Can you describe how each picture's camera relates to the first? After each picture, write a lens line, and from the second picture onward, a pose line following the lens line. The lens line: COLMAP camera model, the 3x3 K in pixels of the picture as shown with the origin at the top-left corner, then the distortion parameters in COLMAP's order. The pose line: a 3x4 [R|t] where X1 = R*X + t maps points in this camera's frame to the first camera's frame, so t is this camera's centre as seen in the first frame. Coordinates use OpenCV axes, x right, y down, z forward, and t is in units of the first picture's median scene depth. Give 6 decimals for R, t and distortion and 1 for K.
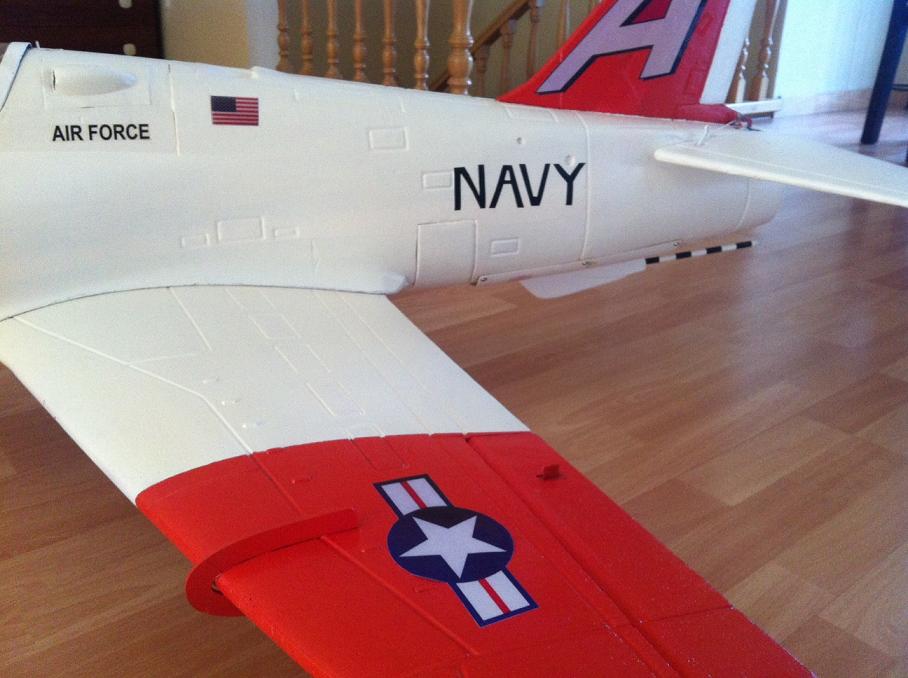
lens RADIAL K [[874.4, 0, 454.0], [0, 874.4, 339.0], [0, 0, 1]] dist [0.141649, -0.368711]
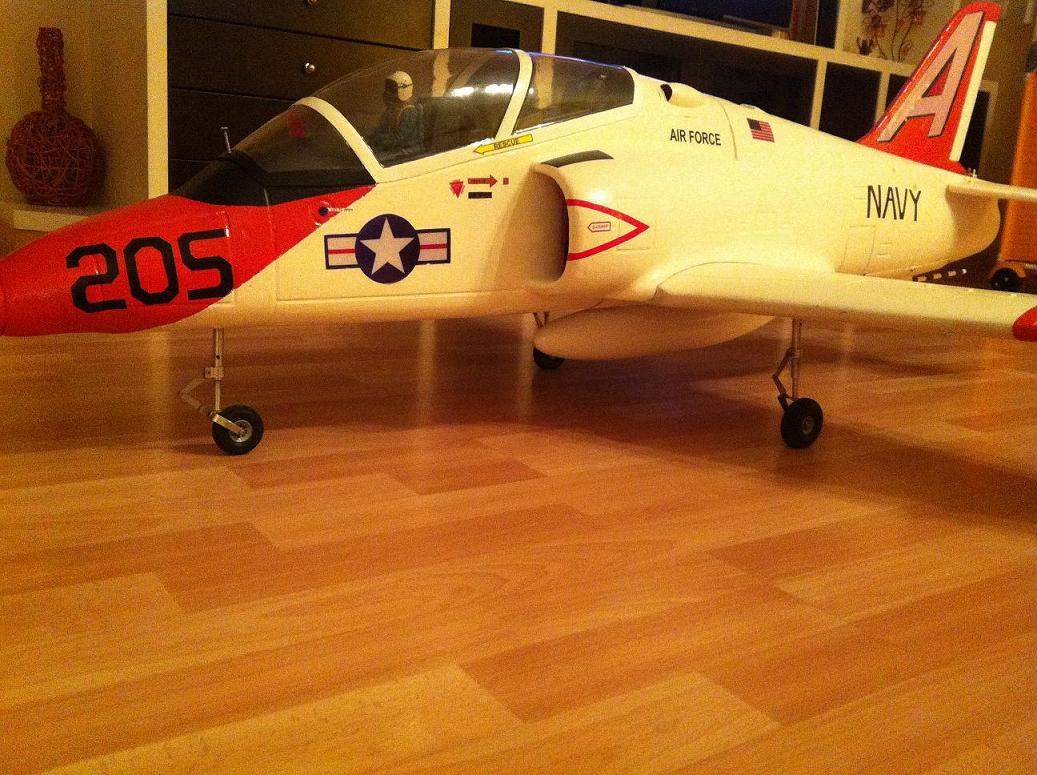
lens RADIAL K [[998.6, 0, 518.5], [0, 998.6, 387.5], [0, 0, 1]] dist [0.141649, -0.368711]
pose [[0.928603, -0.038579, 0.369064, -1.038268], [0.094299, 0.986464, -0.134149, 0.252162], [-0.358893, 0.159373, 0.919672, -0.148530]]
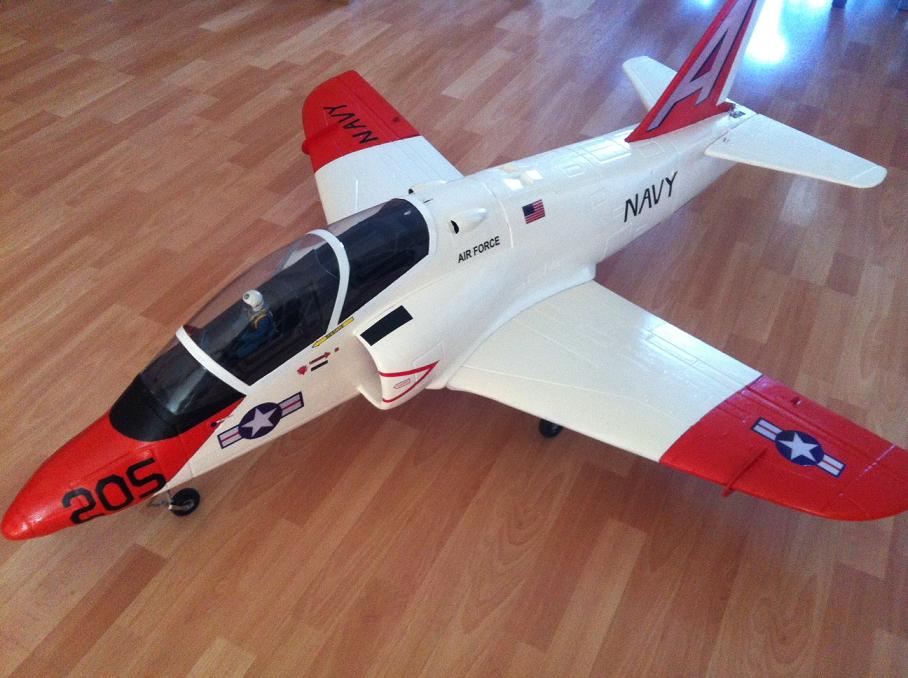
lens RADIAL K [[874.4, 0, 454.0], [0, 874.4, 339.0], [0, 0, 1]] dist [0.141649, -0.368711]
pose [[0.919013, -0.259804, 0.296508, -0.873598], [0.131459, 0.911036, 0.390809, -0.655581], [-0.371664, -0.320180, 0.871407, -0.446679]]
